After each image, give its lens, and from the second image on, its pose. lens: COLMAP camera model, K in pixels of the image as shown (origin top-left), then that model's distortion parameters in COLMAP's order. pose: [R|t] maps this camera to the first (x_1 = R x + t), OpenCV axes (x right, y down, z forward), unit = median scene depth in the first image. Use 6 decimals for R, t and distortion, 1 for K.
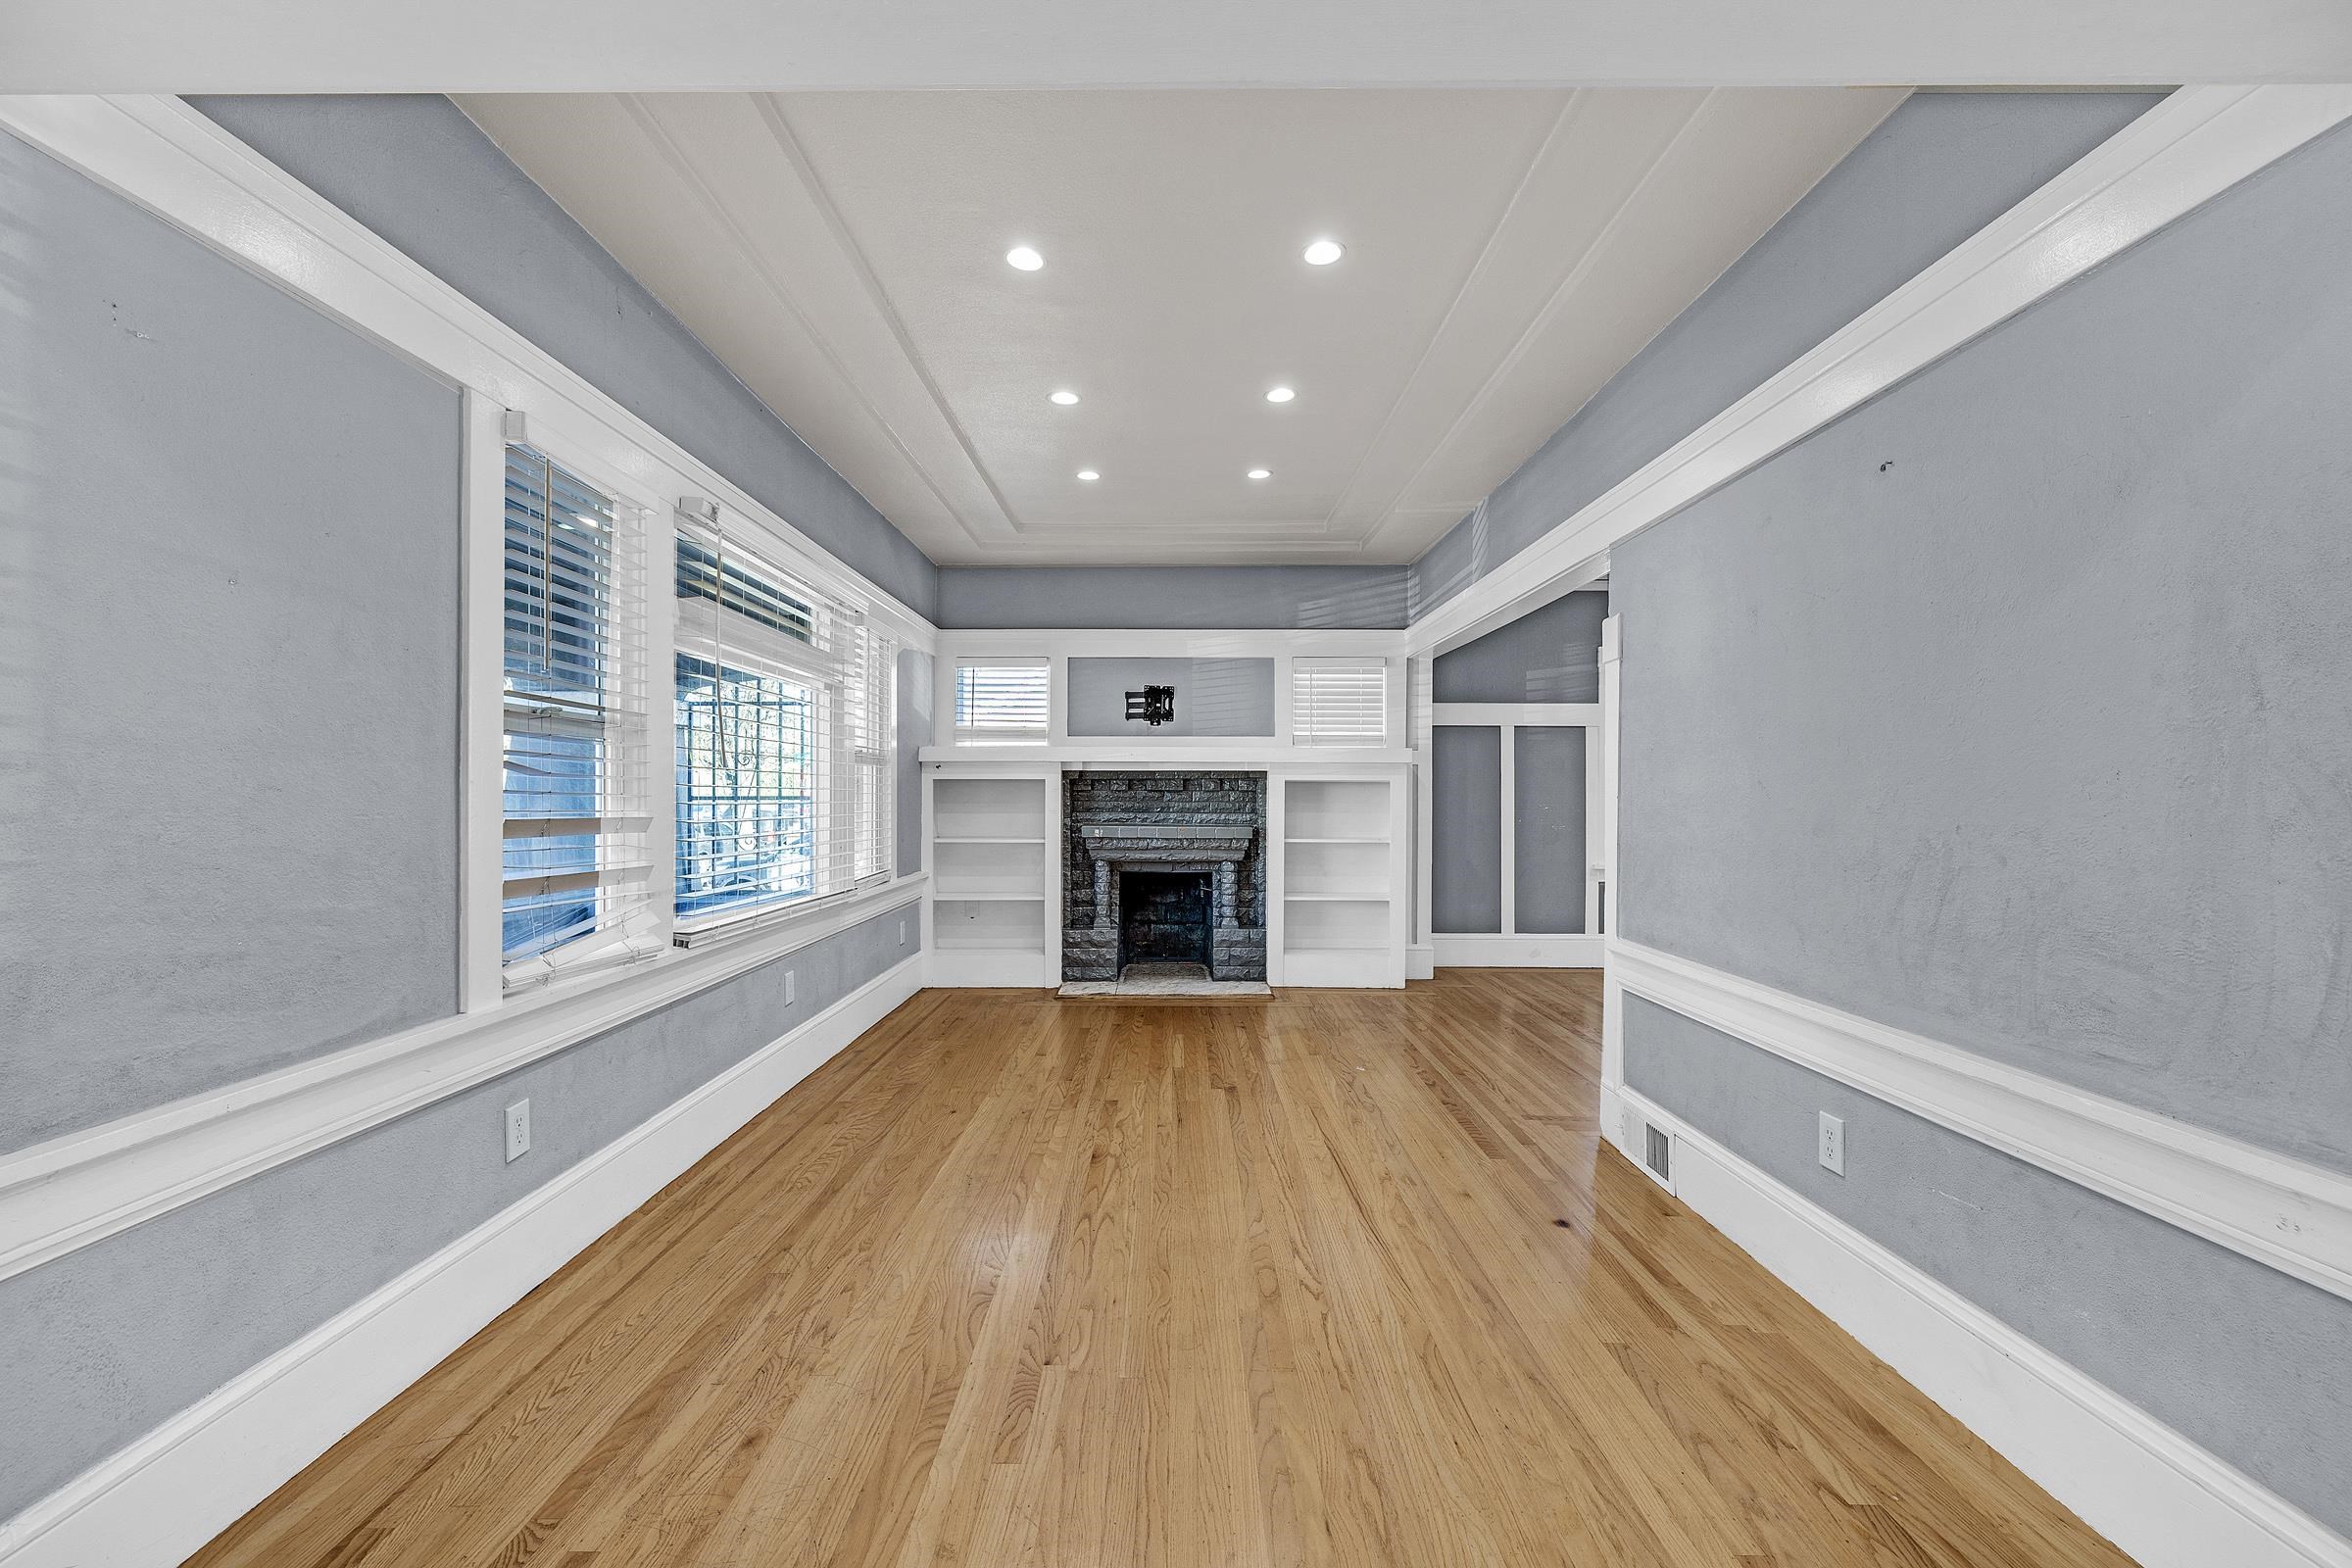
lens RADIAL K [[983.4, 0, 1166.8], [0, 983.4, 789.9], [0, 0, 1]] dist [-0.000154, 0.000041]
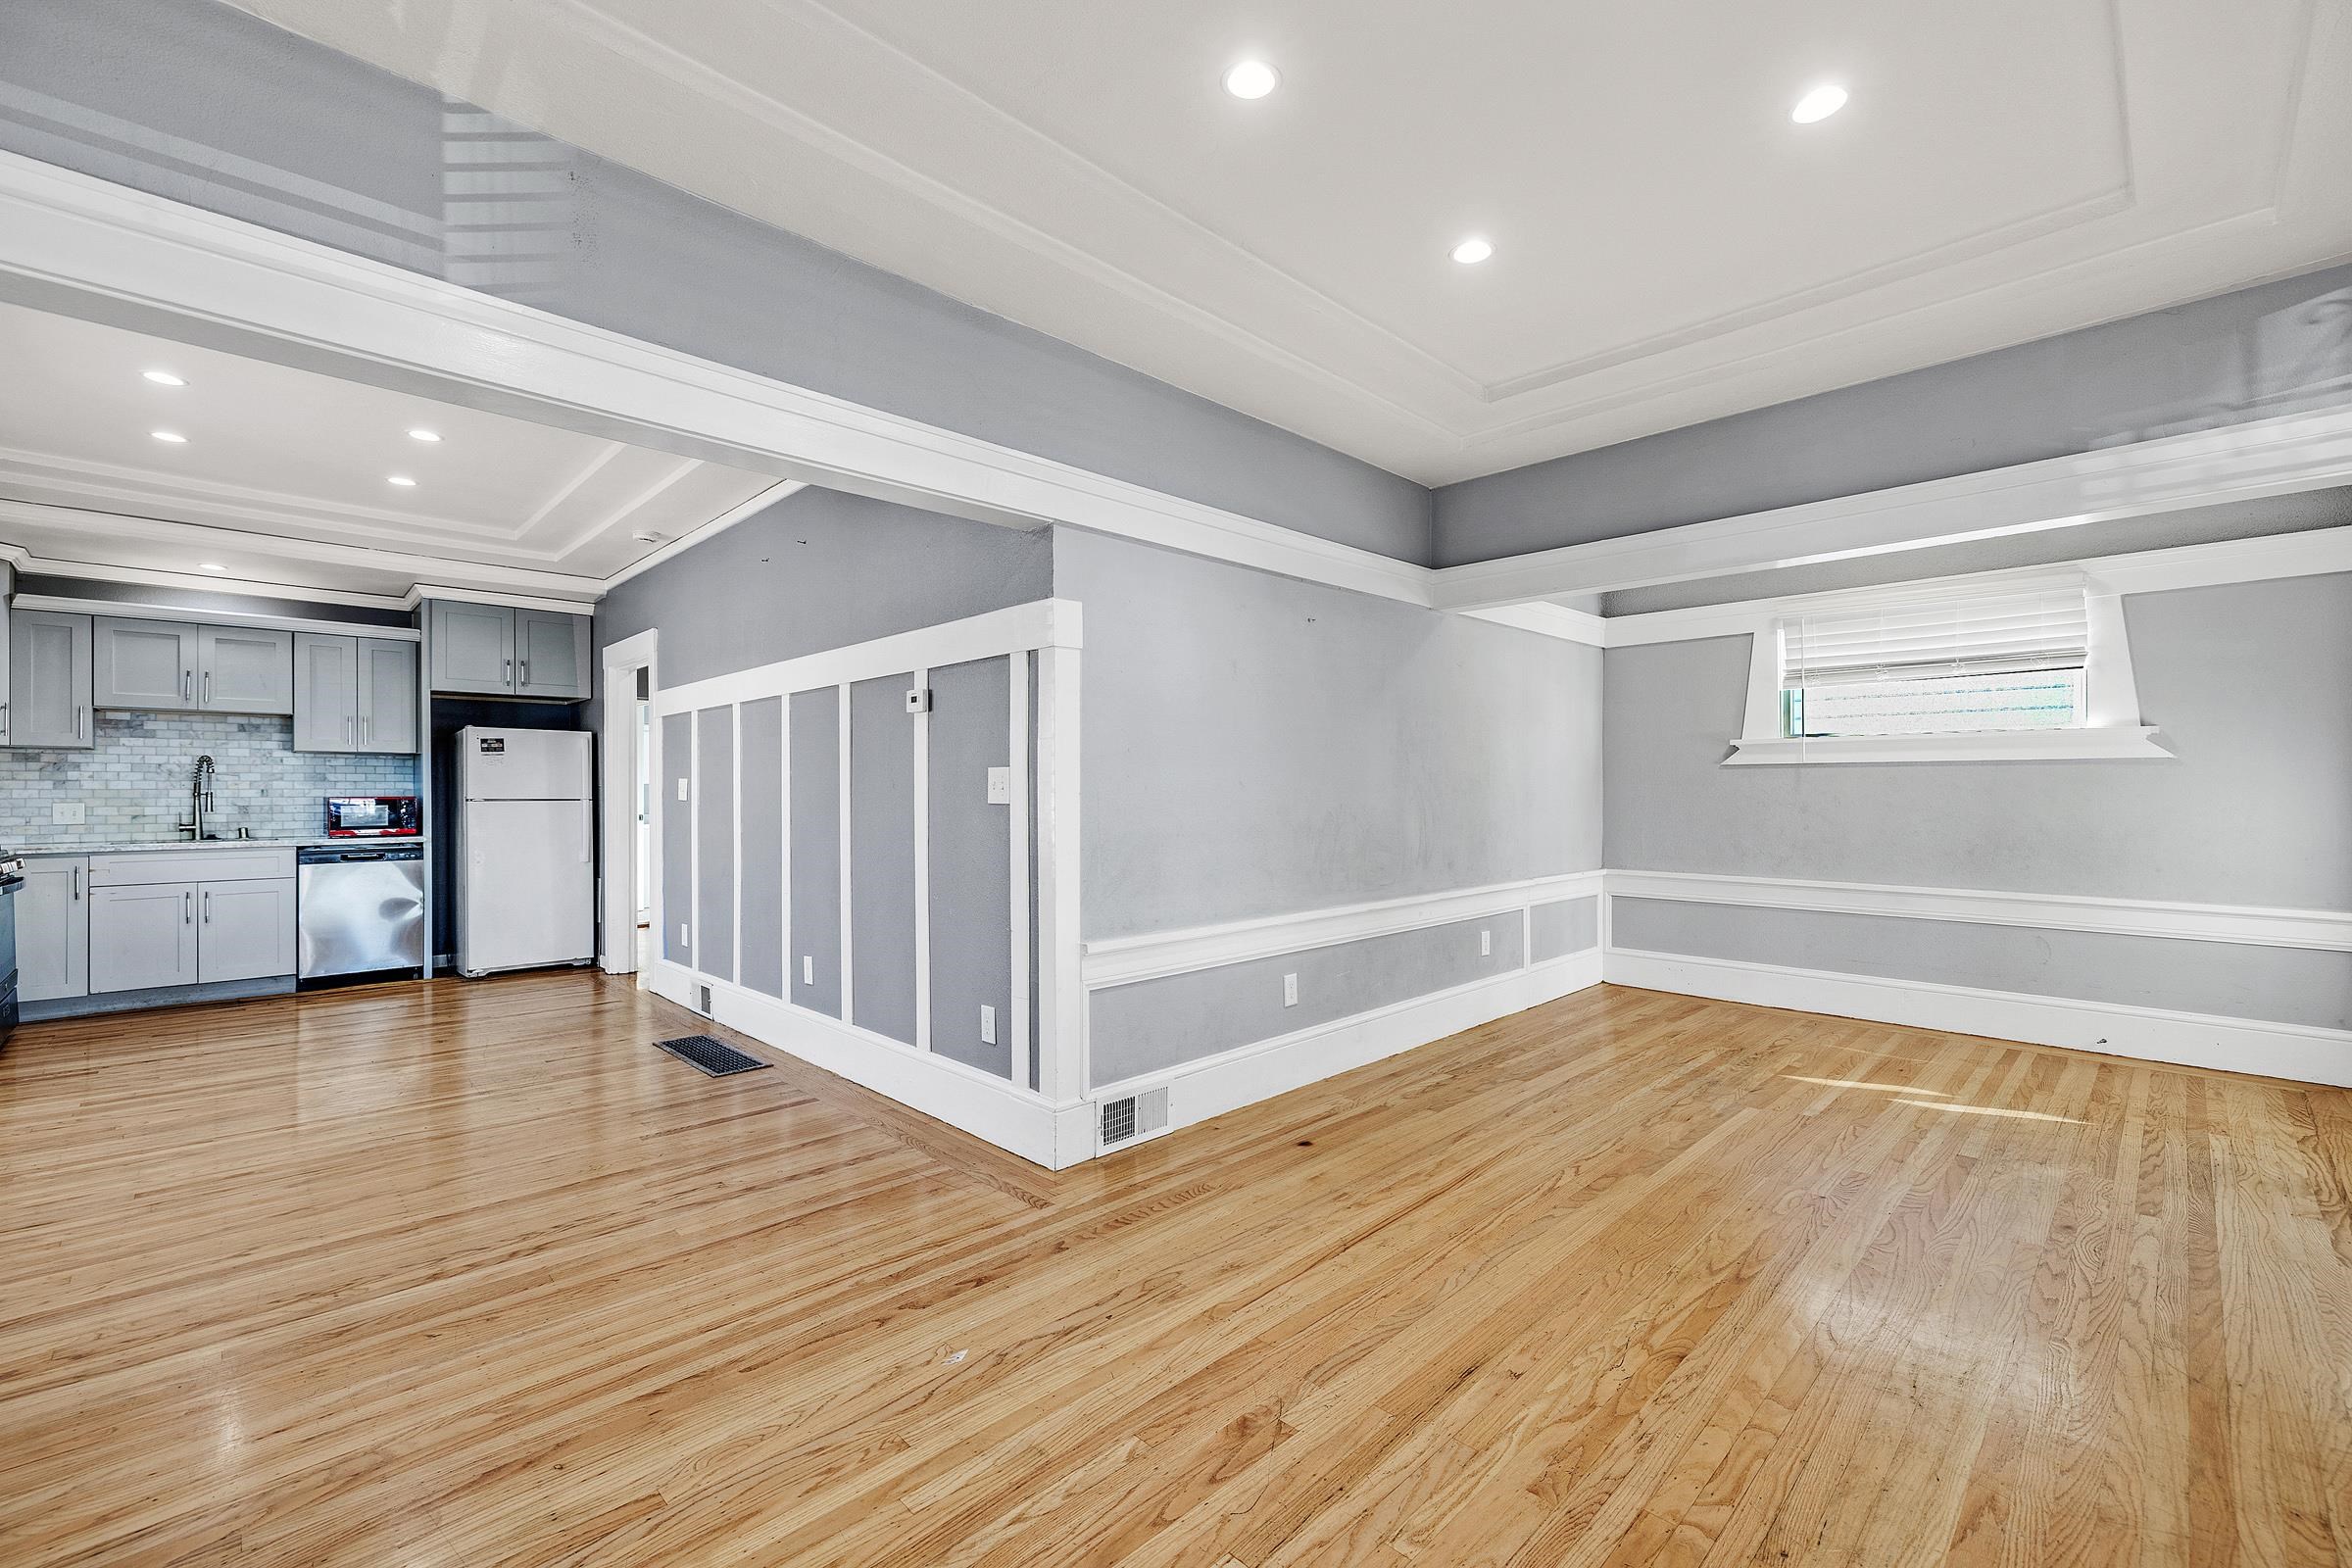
lens RADIAL K [[981.0, 0, 1169.0], [0, 981.0, 787.3], [0, 0, 1]] dist [-0.000610, -0.000110]
pose [[-0.700837, 0.004153, 0.713310, -0.307217], [-0.000891, 0.999977, -0.006698, 0.006894], [-0.713321, -0.005330, -0.700817, 1.741556]]
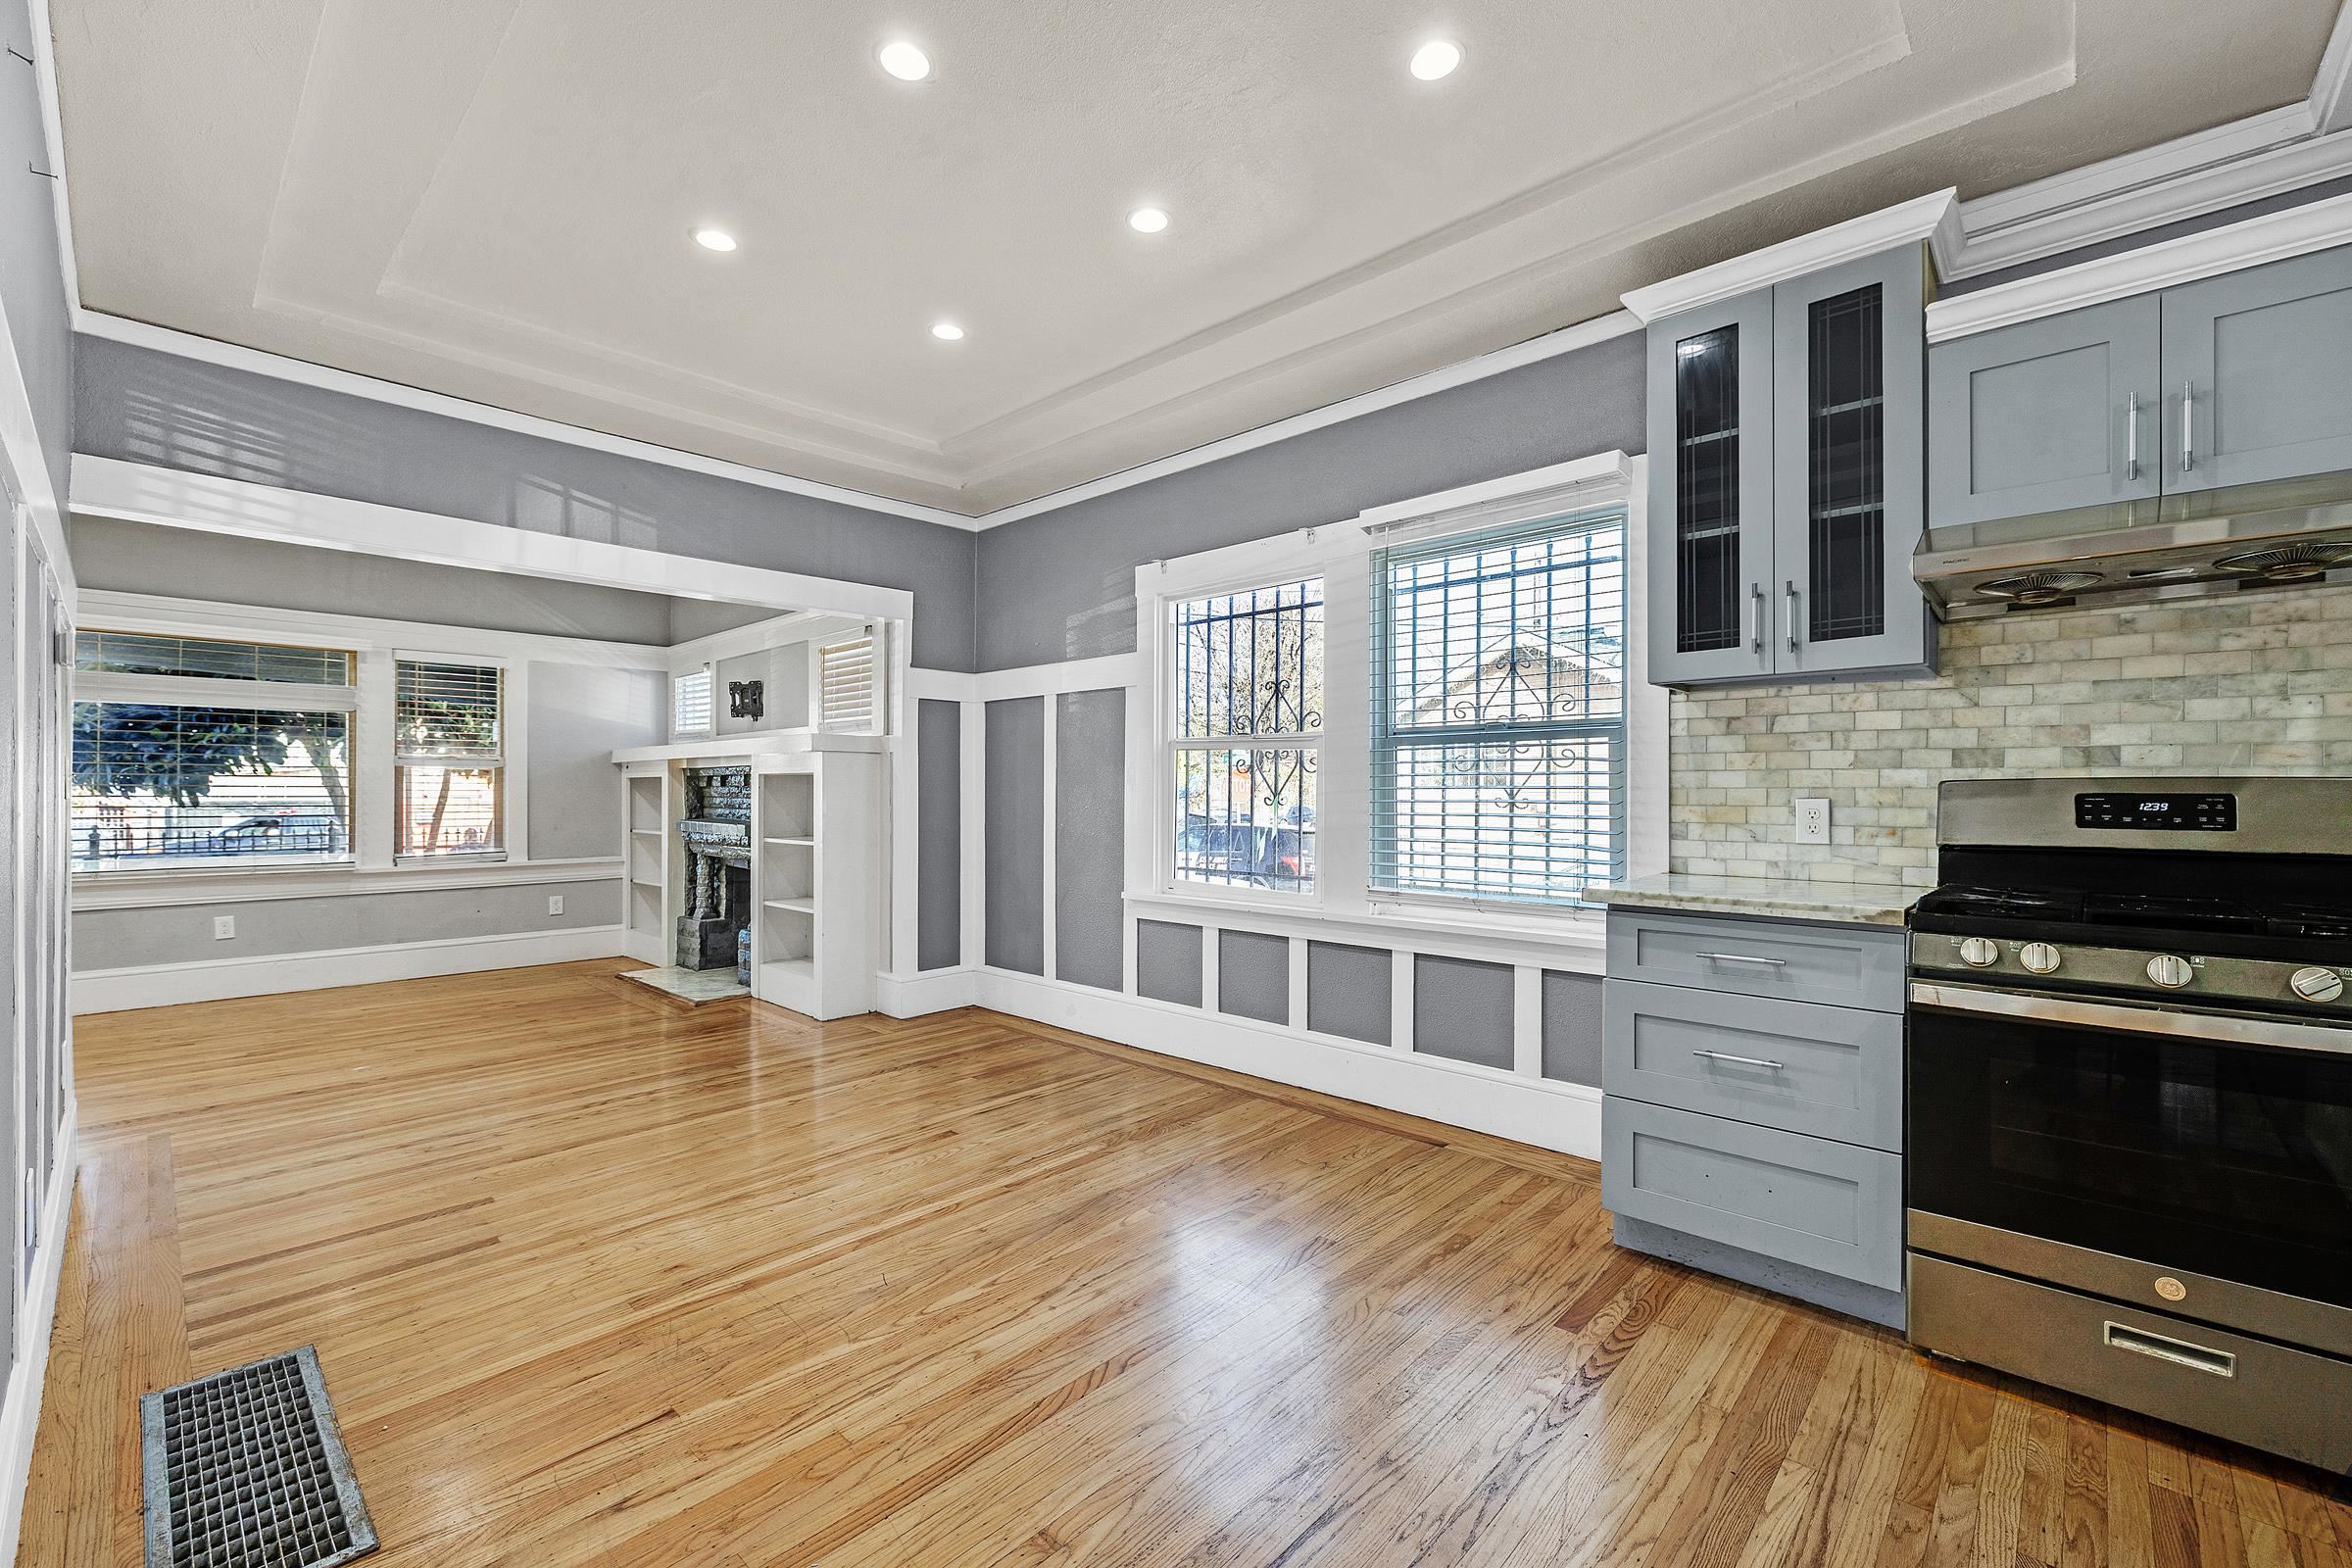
lens RADIAL K [[985.7, 0, 1170.2], [0, 985.7, 785.2], [0, 0, 1]] dist [-0.000068, 0.000167]
pose [[0.730509, -0.006341, -0.682873, 2.009424], [0.003721, 0.999979, -0.005305, 0.014704], [0.682893, 0.001335, 0.730518, 1.144518]]
